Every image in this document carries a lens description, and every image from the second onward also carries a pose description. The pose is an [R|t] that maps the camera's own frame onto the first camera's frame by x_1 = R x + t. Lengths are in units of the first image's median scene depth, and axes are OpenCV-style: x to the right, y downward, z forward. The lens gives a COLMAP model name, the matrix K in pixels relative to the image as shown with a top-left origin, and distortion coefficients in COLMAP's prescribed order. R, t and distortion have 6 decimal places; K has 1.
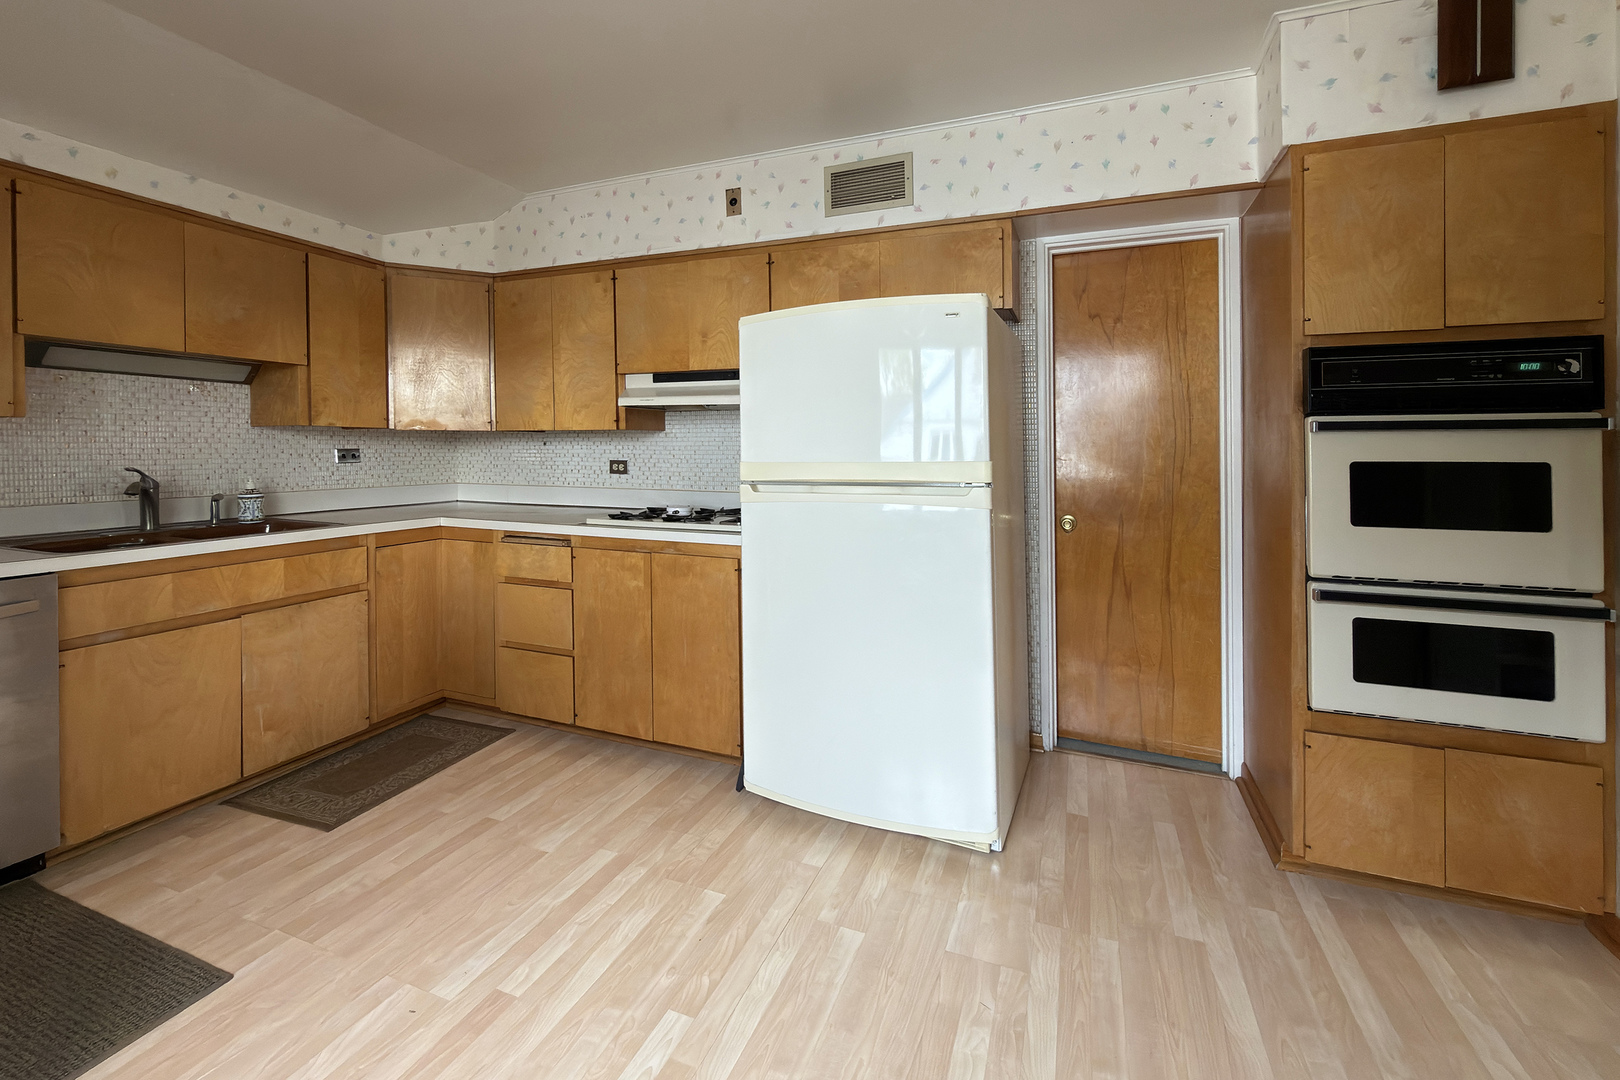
lens RADIAL K [[661.3, 0, 837.1], [0, 661.3, 466.8], [0, 0, 1]] dist [0.000579, 0.000077]
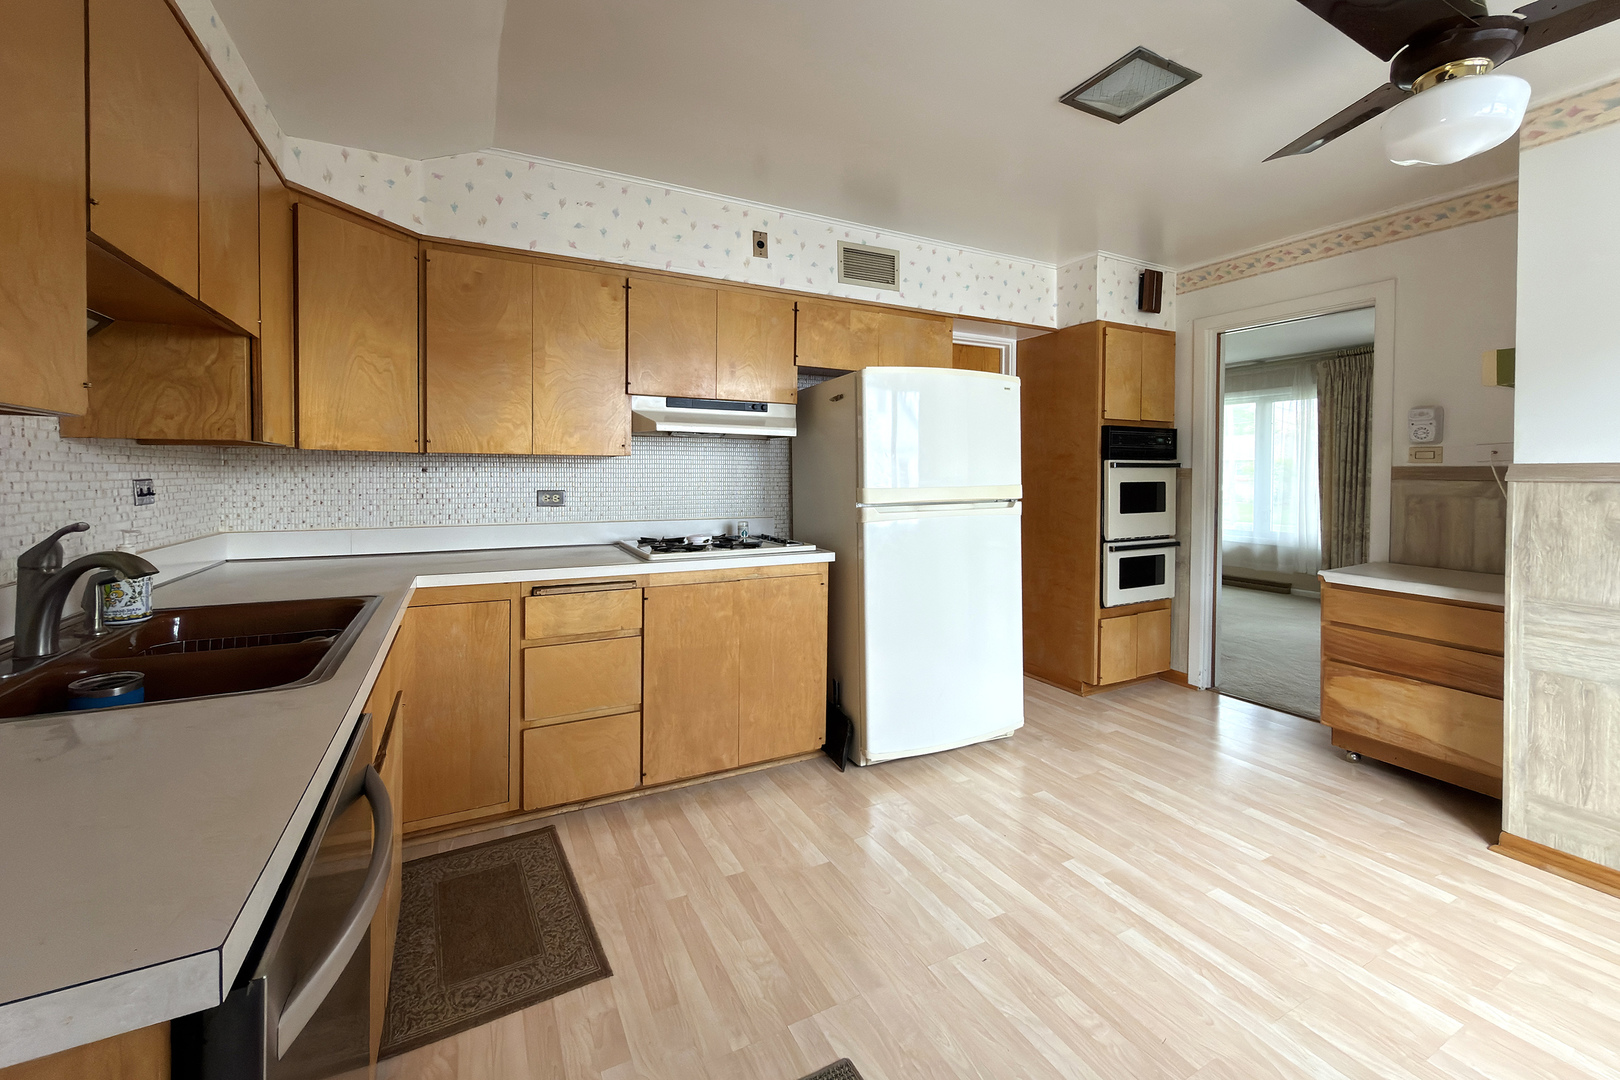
lens RADIAL K [[649.5, 0, 814.4], [0, 649.5, 495.2], [0, 0, 1]] dist [0.000153, -0.000085]
pose [[0.665337, -0.026384, 0.746077, -0.931375], [0.018990, 0.999650, 0.018417, -0.015809], [-0.746302, 0.001915, 0.665605, 0.252450]]
